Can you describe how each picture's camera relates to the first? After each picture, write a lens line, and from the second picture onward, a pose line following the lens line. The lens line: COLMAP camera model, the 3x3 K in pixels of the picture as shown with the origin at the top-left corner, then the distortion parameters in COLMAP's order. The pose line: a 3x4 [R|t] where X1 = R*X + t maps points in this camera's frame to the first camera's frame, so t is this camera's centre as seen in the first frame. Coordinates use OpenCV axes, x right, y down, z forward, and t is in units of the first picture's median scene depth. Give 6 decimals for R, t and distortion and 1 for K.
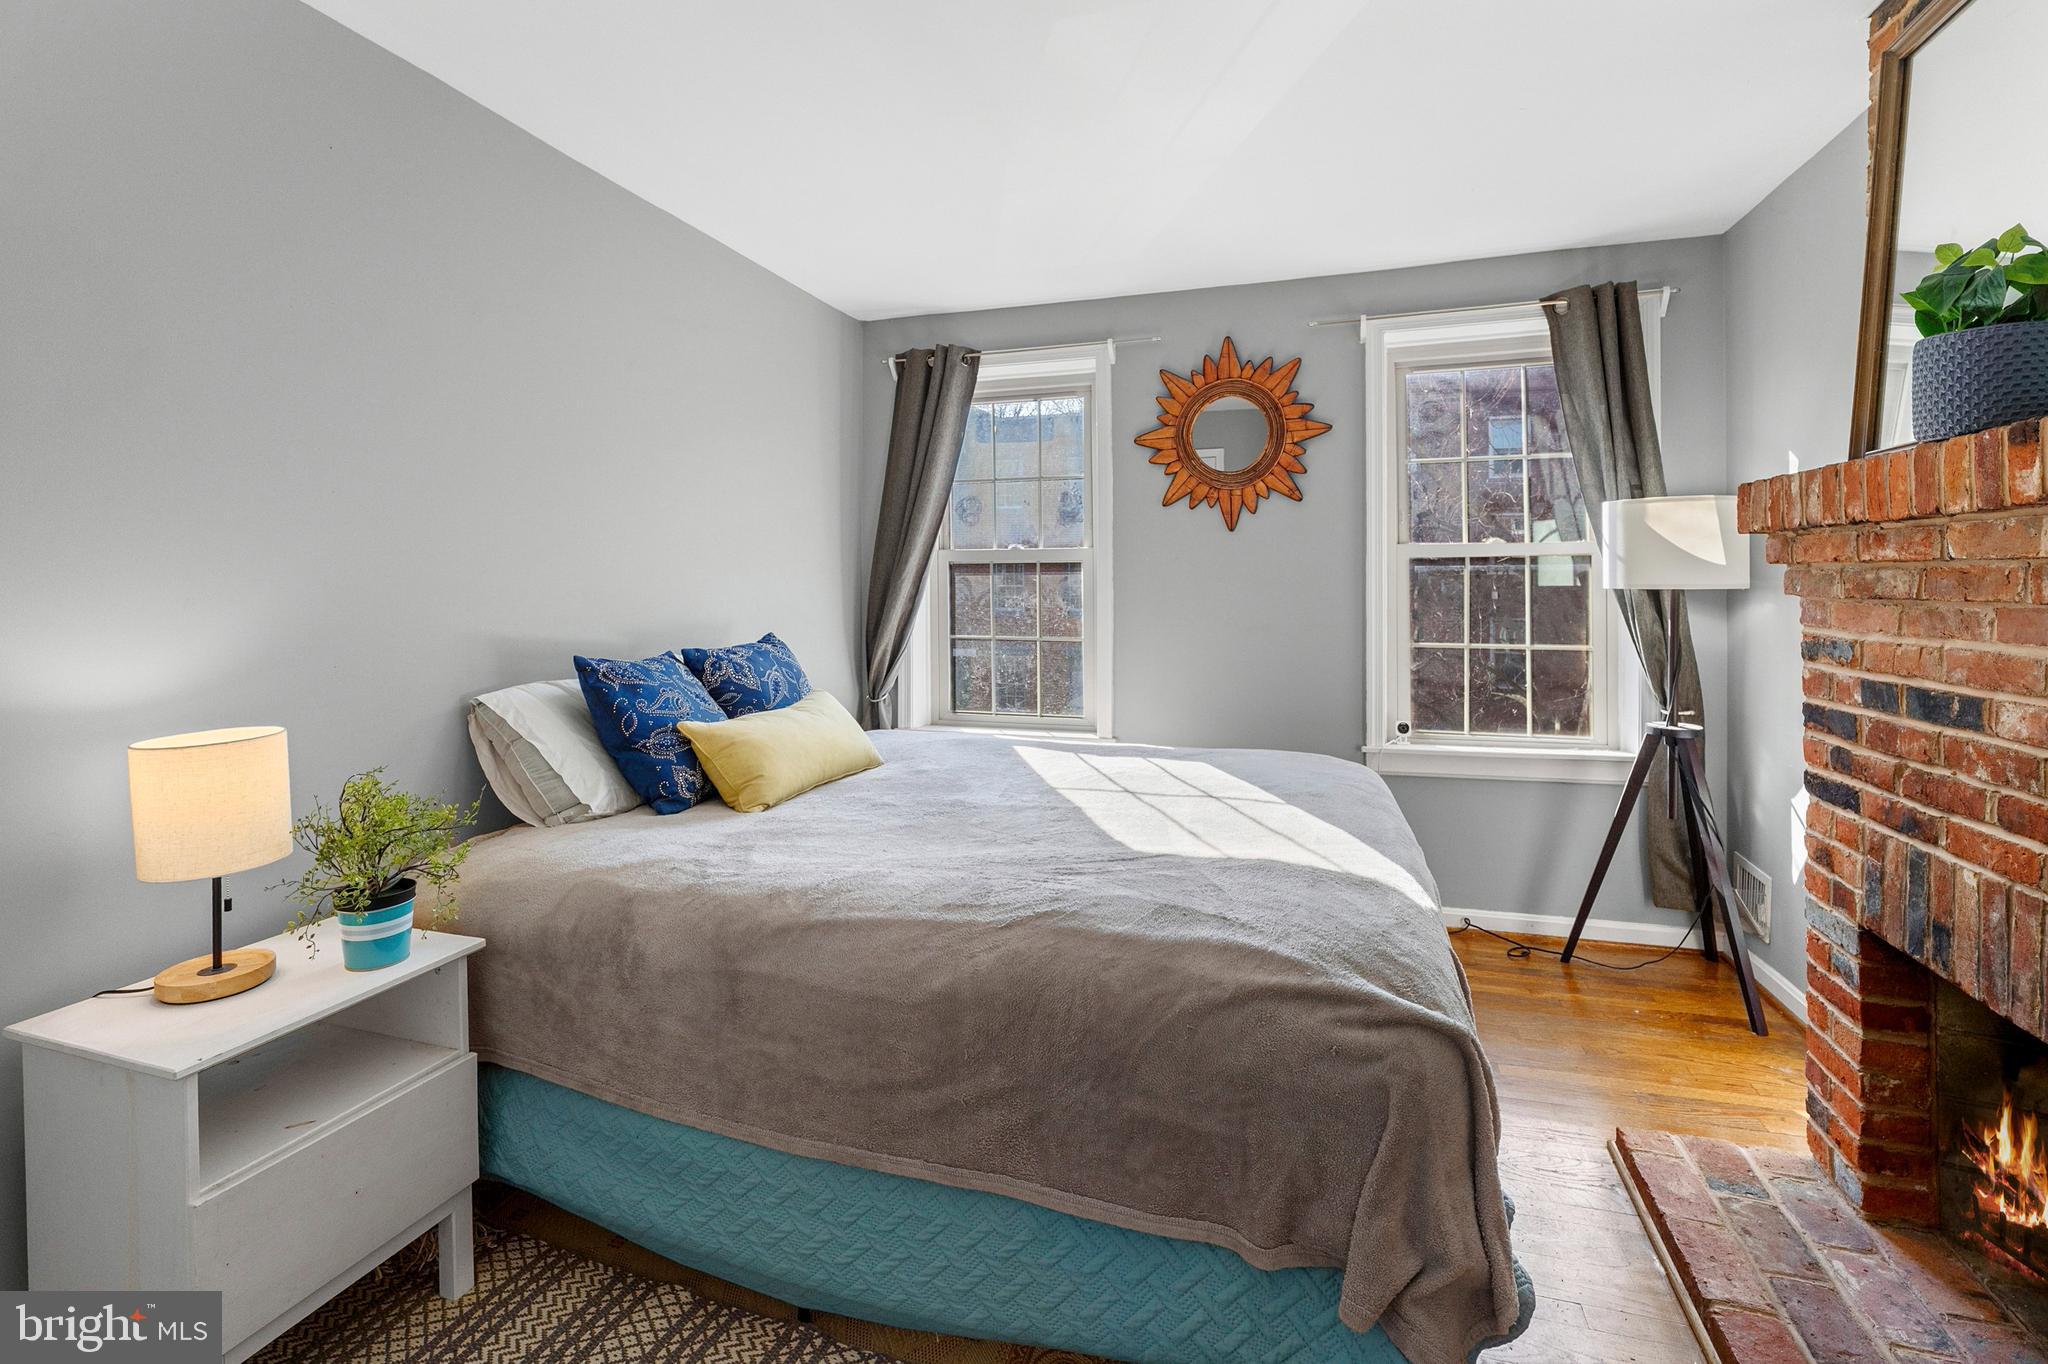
lens RADIAL K [[943.7, 0, 1024.0], [0, 943.7, 682.0], [0, 0, 1]] dist [-0.001417, 0.000190]
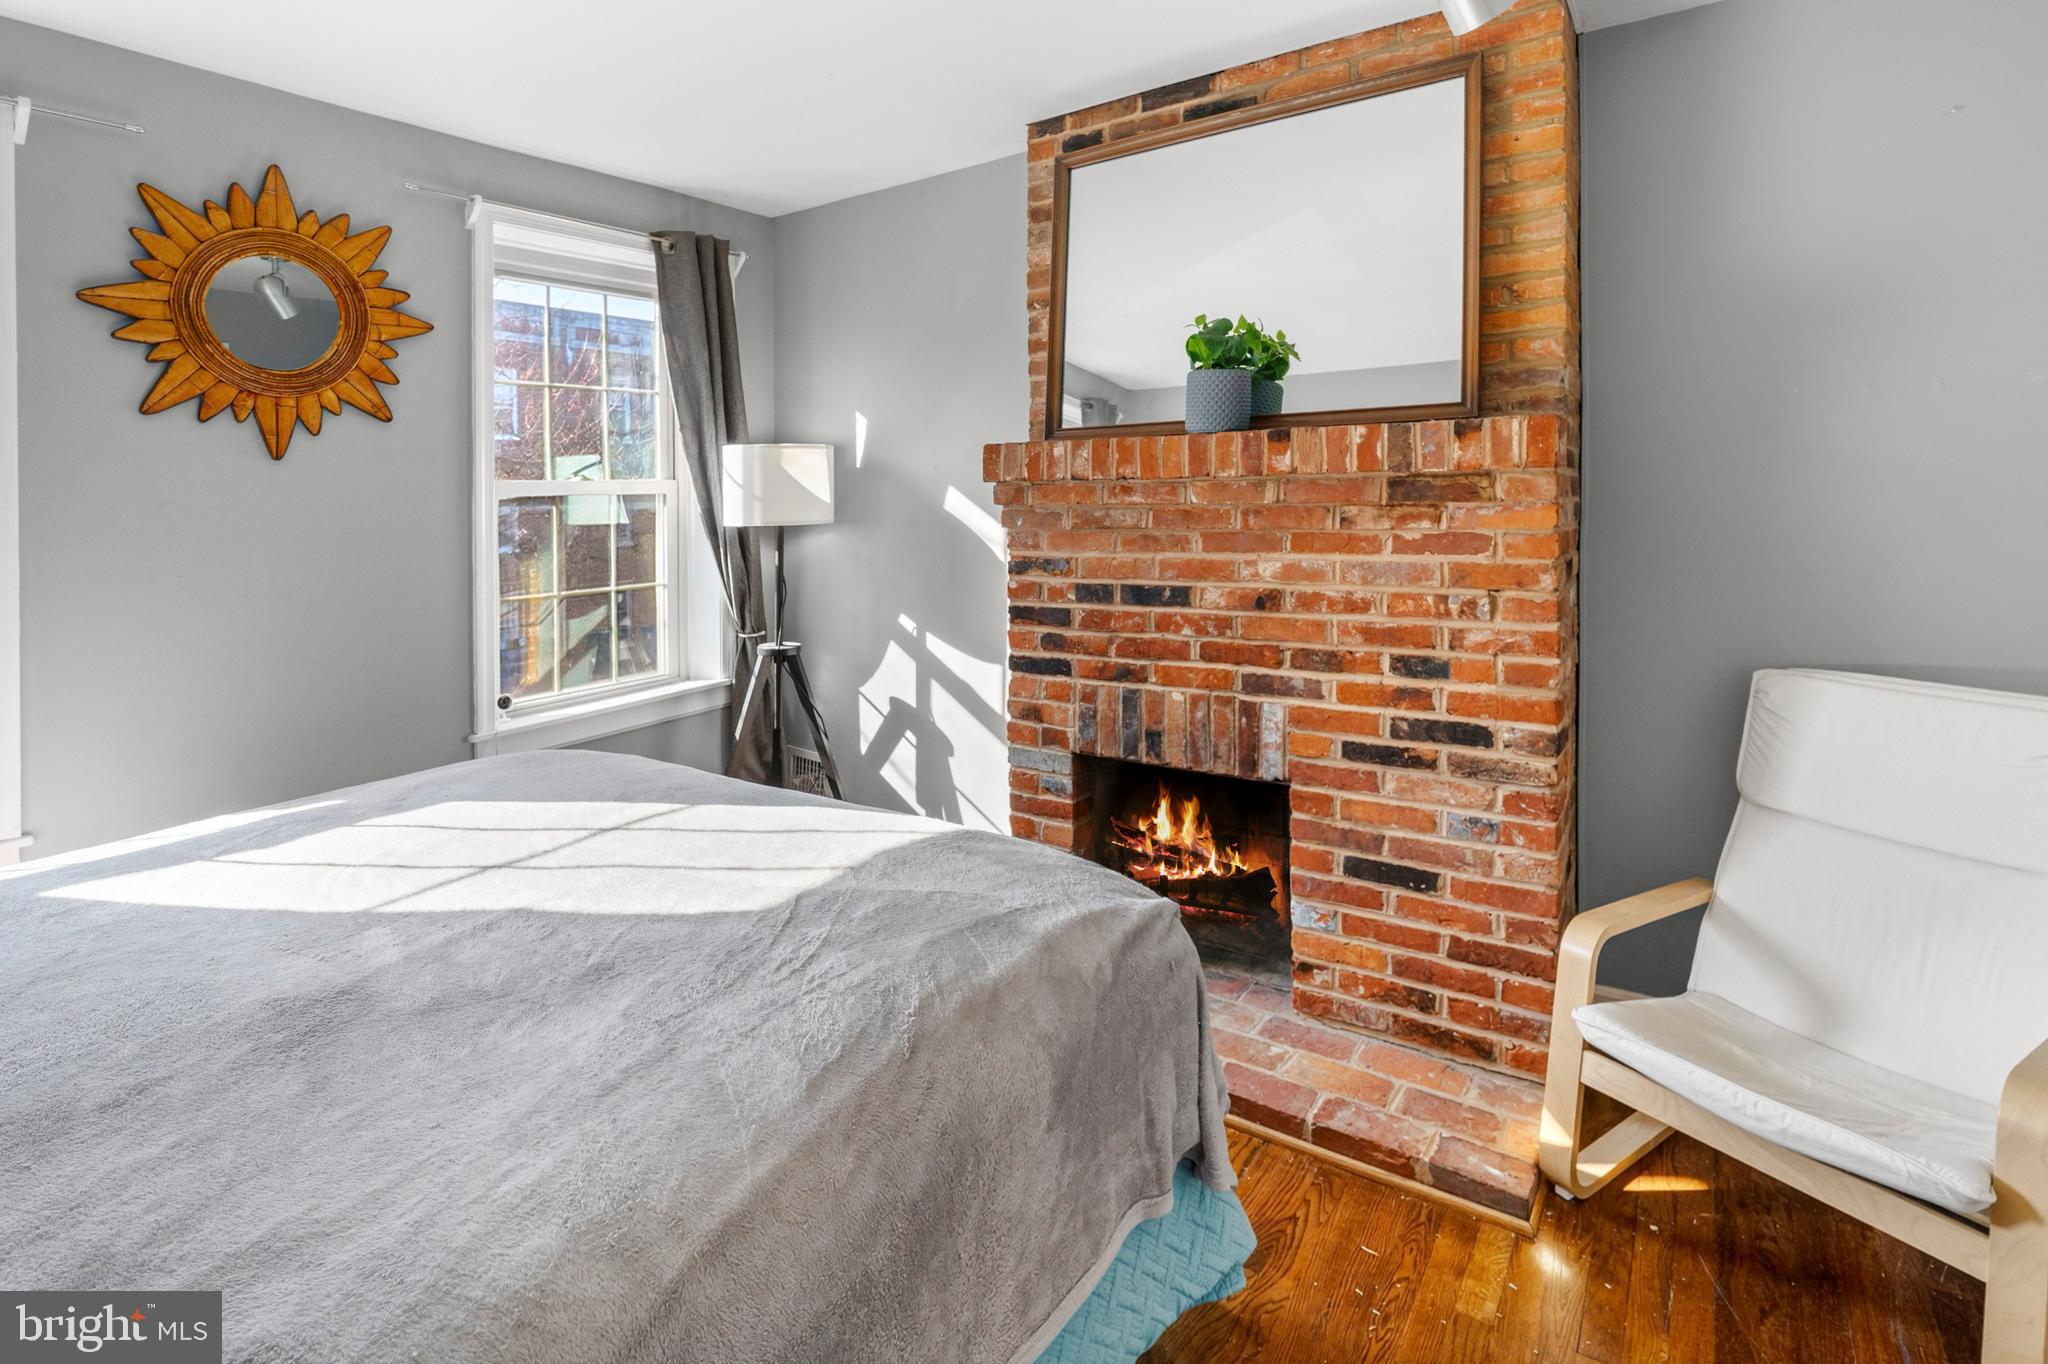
lens RADIAL K [[1001.2, 0, 1024.7], [0, 1001.2, 581.4], [0, 0, 1]] dist [0.000782, 0.000716]
pose [[0.282339, -0.090750, 0.955013, -0.551880], [0.122860, 0.990738, 0.057822, -0.095143], [-0.951415, 0.101007, 0.290873, 0.562406]]
